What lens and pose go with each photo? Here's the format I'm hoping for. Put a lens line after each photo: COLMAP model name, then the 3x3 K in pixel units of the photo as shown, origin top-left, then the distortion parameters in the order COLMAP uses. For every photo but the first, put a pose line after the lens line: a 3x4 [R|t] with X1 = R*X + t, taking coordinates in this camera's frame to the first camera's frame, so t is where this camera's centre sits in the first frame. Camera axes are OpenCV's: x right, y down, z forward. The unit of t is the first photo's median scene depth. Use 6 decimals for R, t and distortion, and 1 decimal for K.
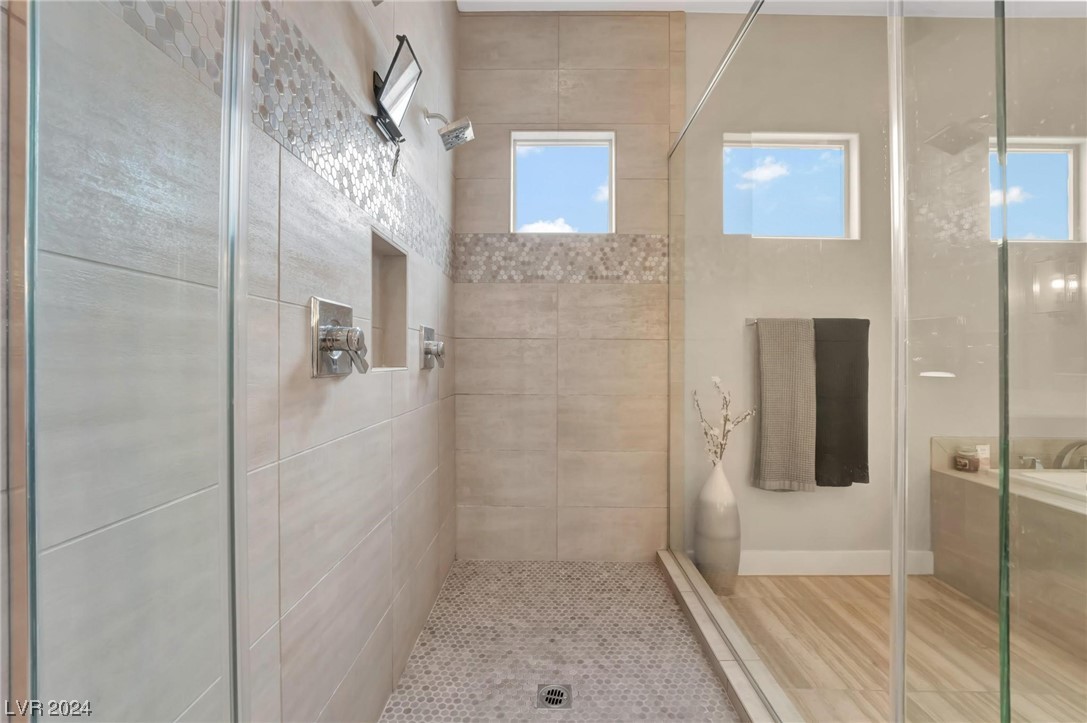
lens RADIAL K [[447.4, 0, 544.5], [0, 447.4, 363.5], [0, 0, 1]] dist [-0.002811, -0.000308]
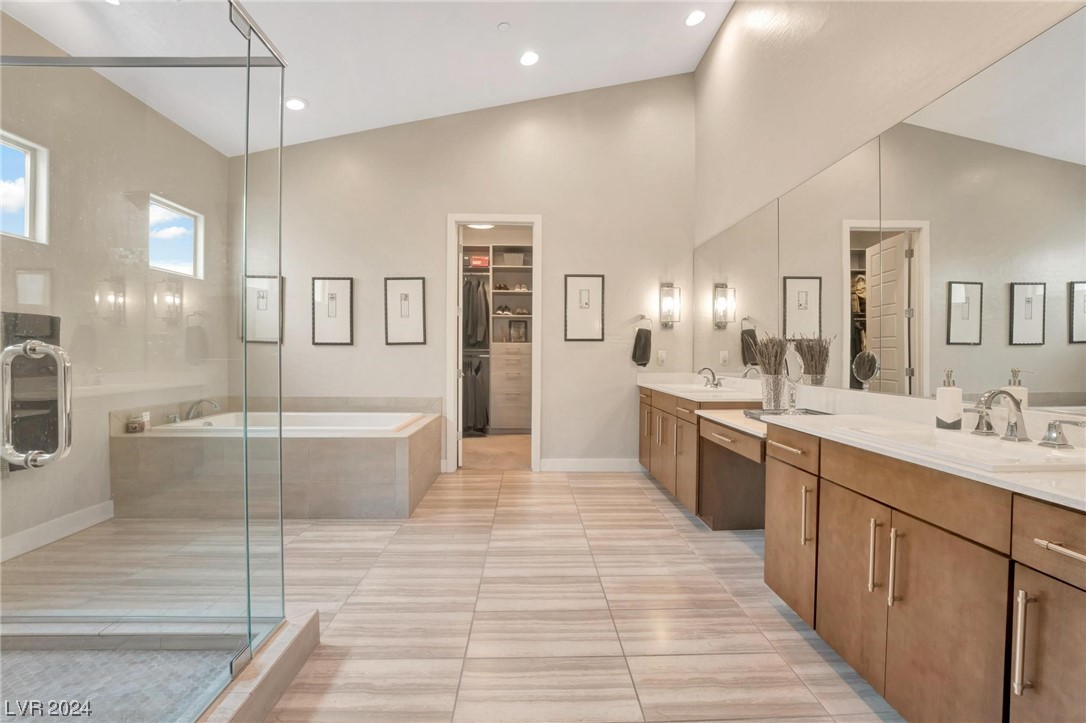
lens RADIAL K [[446.0, 0, 542.4], [0, 446.0, 362.3], [0, 0, 1]] dist [-0.026633, 0.001575]
pose [[-0.039095, -0.014832, 0.999125, -0.447300], [0.001881, 0.999887, 0.014917, 0.007078], [-0.999234, 0.002462, -0.039063, -0.204647]]
